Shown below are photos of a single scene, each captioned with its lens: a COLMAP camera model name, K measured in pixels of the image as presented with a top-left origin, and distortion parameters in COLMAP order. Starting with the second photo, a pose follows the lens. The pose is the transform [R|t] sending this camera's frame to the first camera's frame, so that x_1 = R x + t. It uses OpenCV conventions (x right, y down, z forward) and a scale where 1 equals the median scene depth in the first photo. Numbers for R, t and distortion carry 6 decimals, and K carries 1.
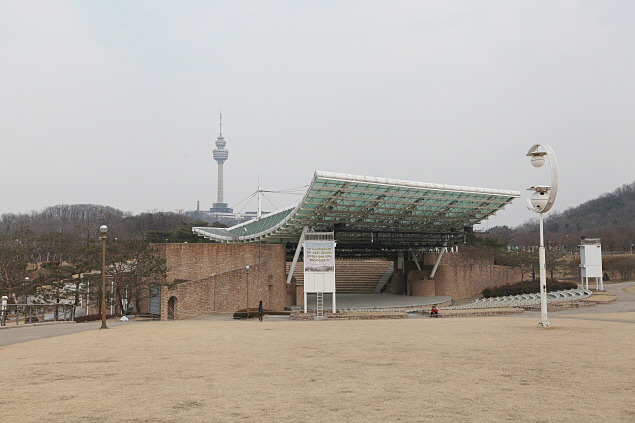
lens RADIAL K [[643.6, 0, 317.5], [0, 643.6, 211.5], [0, 0, 1]] dist [0.017905, 0.009232]
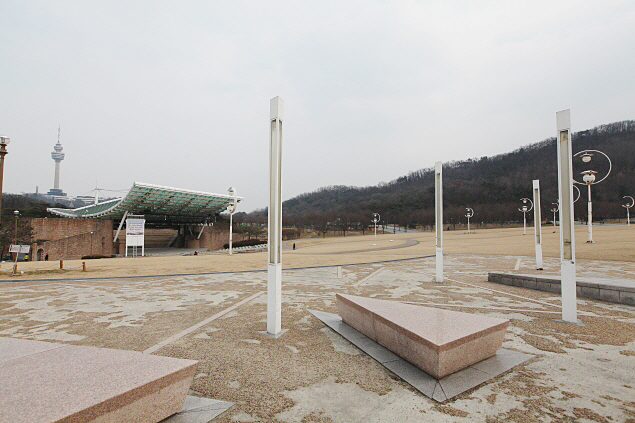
lens RADIAL K [[363.1, 0, 317.5], [0, 363.1, 211.5], [0, 0, 1]] dist [-0.004589, -0.000405]
pose [[0.888190, 0.034154, 0.458205, -0.008573], [-0.045251, 0.998888, 0.013261, -0.011811], [-0.457242, -0.032512, 0.888748, -0.152961]]
